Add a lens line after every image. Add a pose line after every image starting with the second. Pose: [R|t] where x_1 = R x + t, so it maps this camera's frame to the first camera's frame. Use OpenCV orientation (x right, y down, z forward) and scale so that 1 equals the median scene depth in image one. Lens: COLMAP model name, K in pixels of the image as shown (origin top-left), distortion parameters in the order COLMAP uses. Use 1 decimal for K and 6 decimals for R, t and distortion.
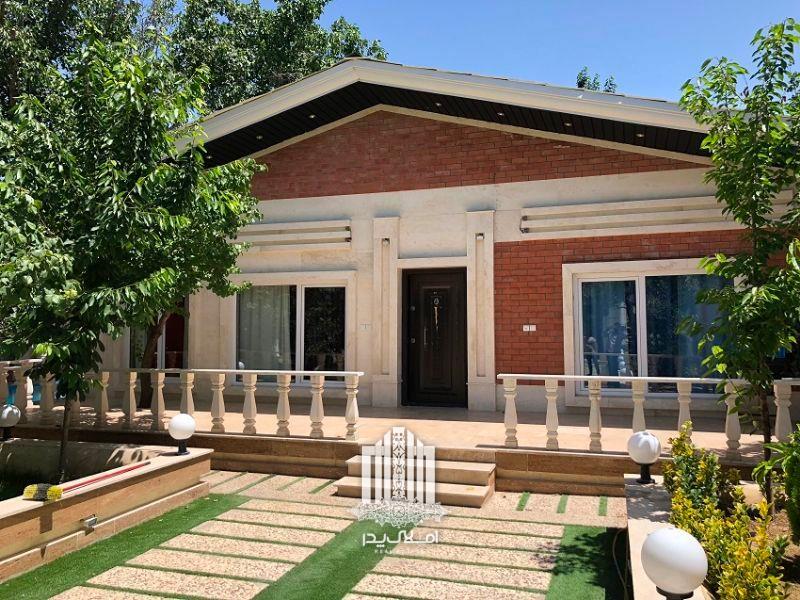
lens RADIAL K [[651.3, 0, 404.2], [0, 651.3, 294.3], [0, 0, 1]] dist [0.044546, -0.039463]
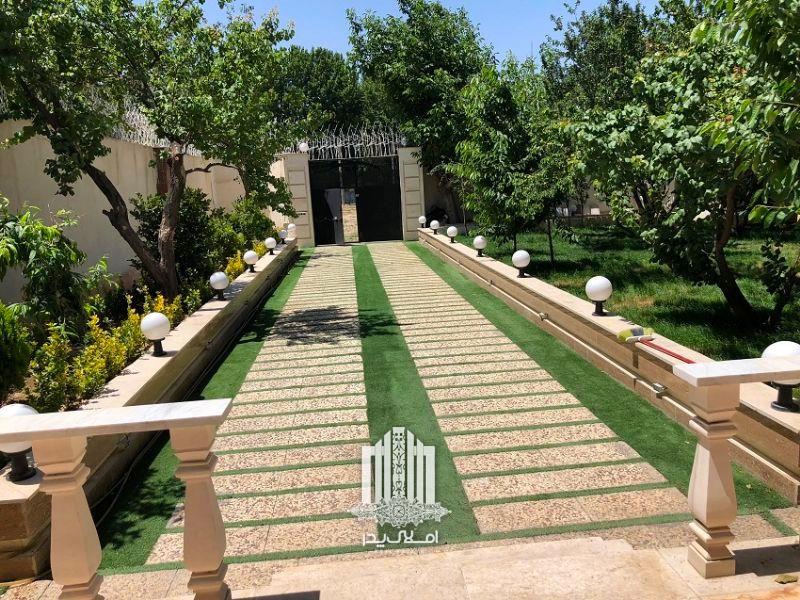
lens RADIAL K [[651.3, 0, 404.2], [0, 651.3, 294.3], [0, 0, 1]] dist [0.044546, -0.039463]
pose [[-0.919503, 0.103092, -0.379324, 0.156945], [0.062182, 0.990994, 0.118597, 0.036618], [0.388134, 0.085463, -0.917632, 1.125691]]
